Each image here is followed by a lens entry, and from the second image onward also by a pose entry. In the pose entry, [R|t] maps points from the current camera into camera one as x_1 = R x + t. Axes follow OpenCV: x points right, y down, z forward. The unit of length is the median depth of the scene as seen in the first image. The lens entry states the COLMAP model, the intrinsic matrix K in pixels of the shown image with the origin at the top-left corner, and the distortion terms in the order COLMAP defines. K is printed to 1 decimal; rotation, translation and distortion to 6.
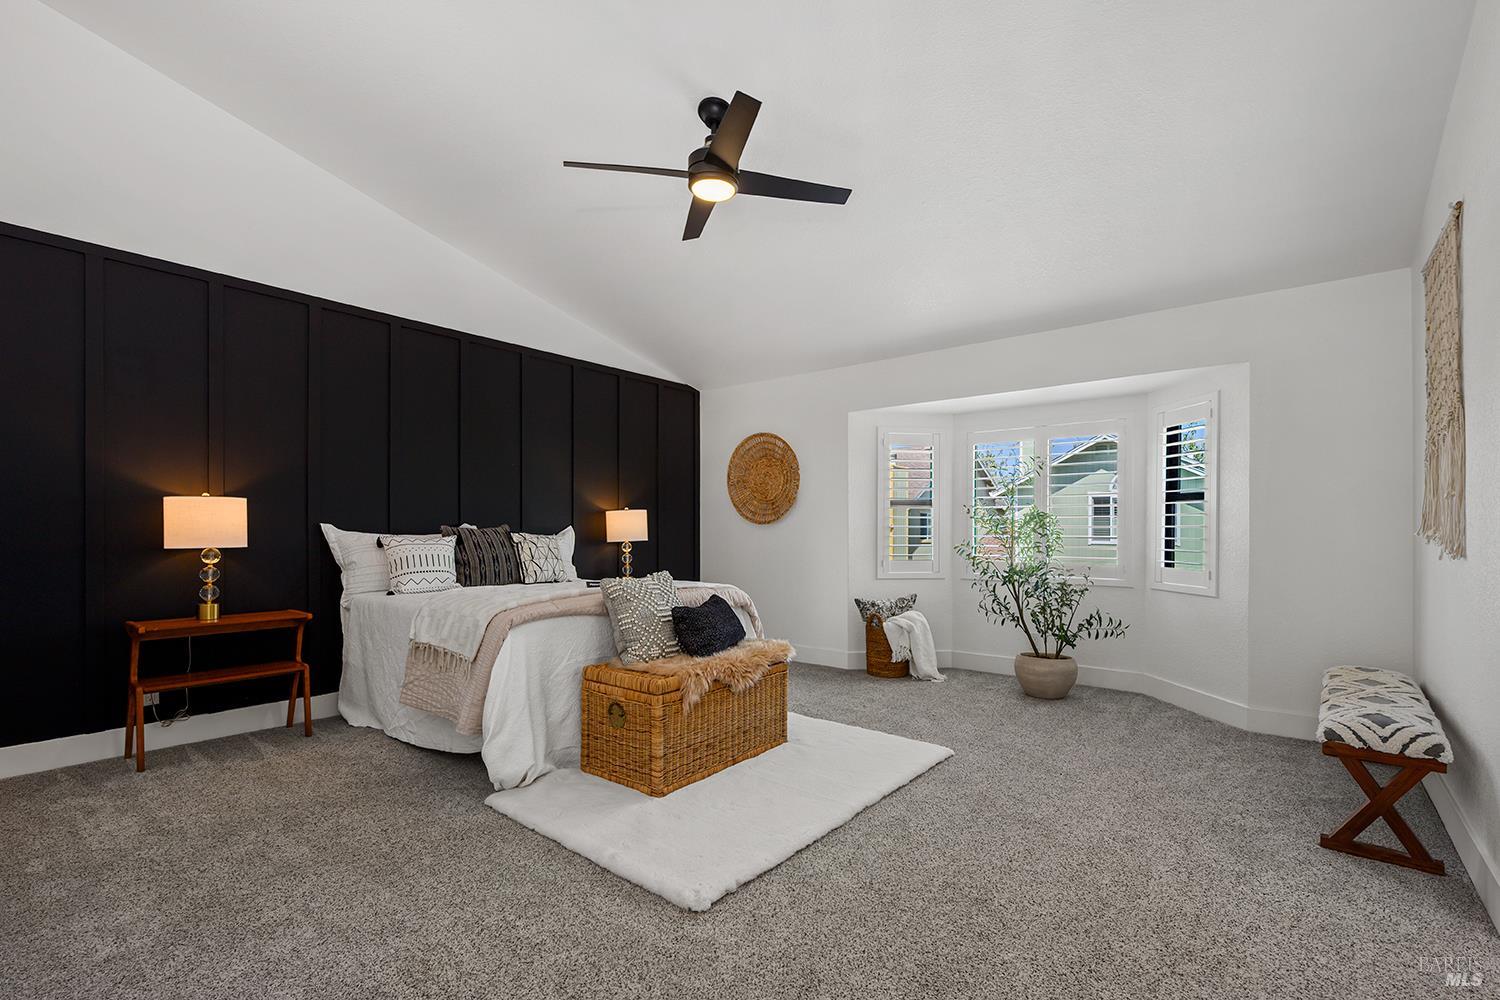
lens RADIAL K [[675.7, 0, 750.0], [0, 675.7, 500.0], [0, 0, 1]] dist [-0.000571, 0.000069]
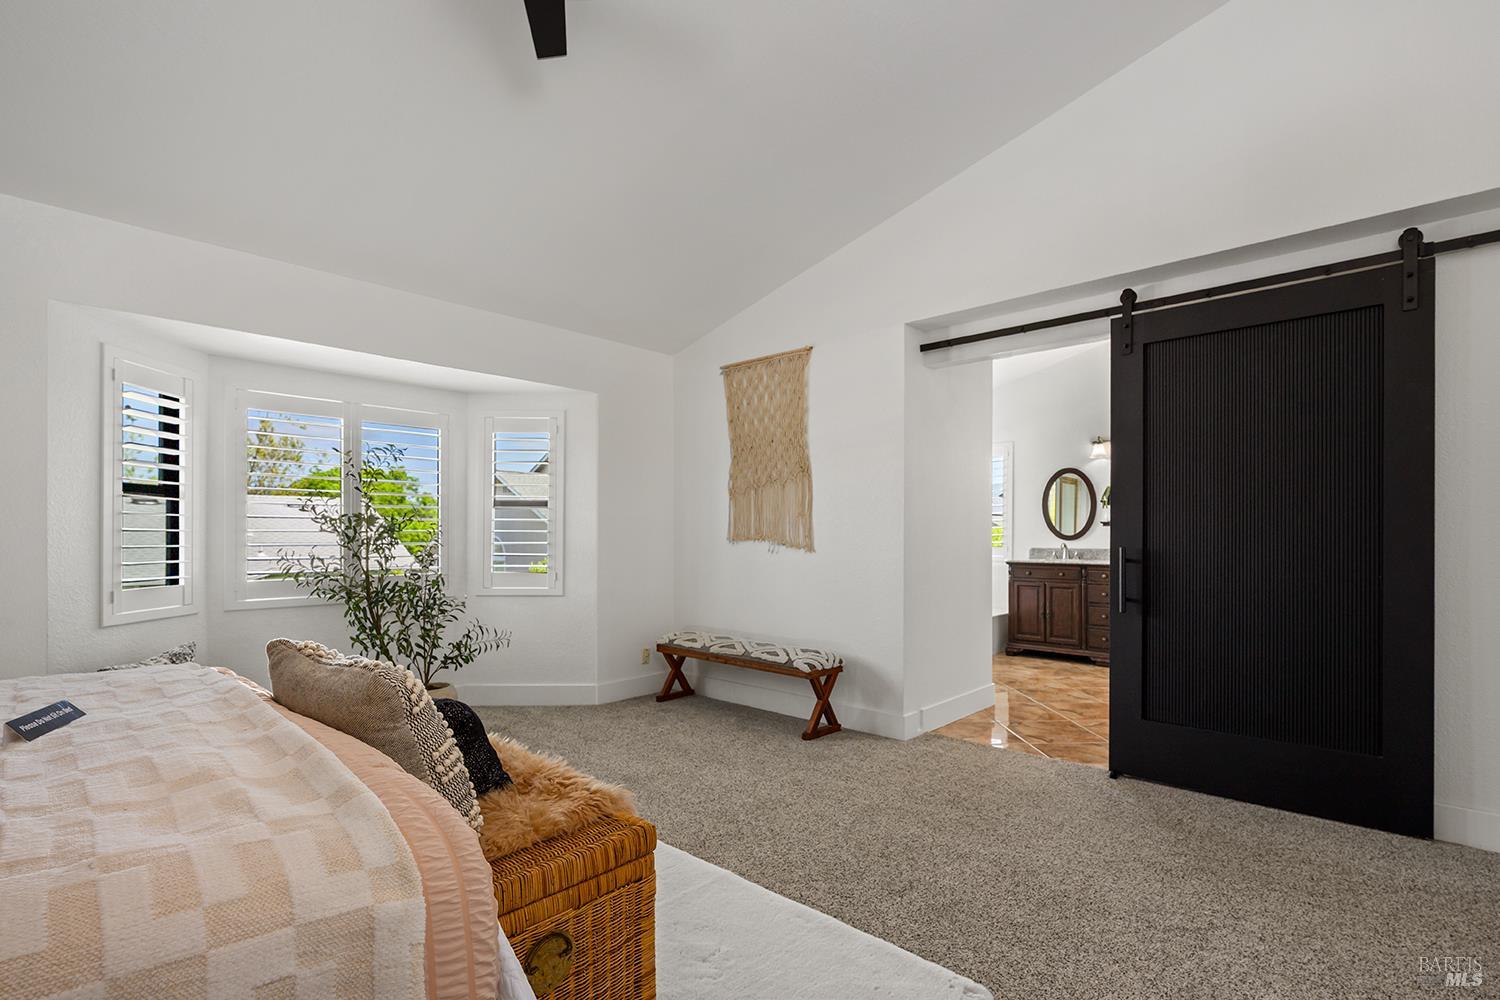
lens RADIAL K [[705.6, 0, 749.0], [0, 705.6, 532.9], [0, 0, 1]] dist [-0.002157, -0.000278]
pose [[0.073204, 0.008542, 0.997280, -0.470058], [-0.041190, 0.999136, -0.005534, 0.033438], [-0.996466, -0.040673, 0.073493, 0.631780]]
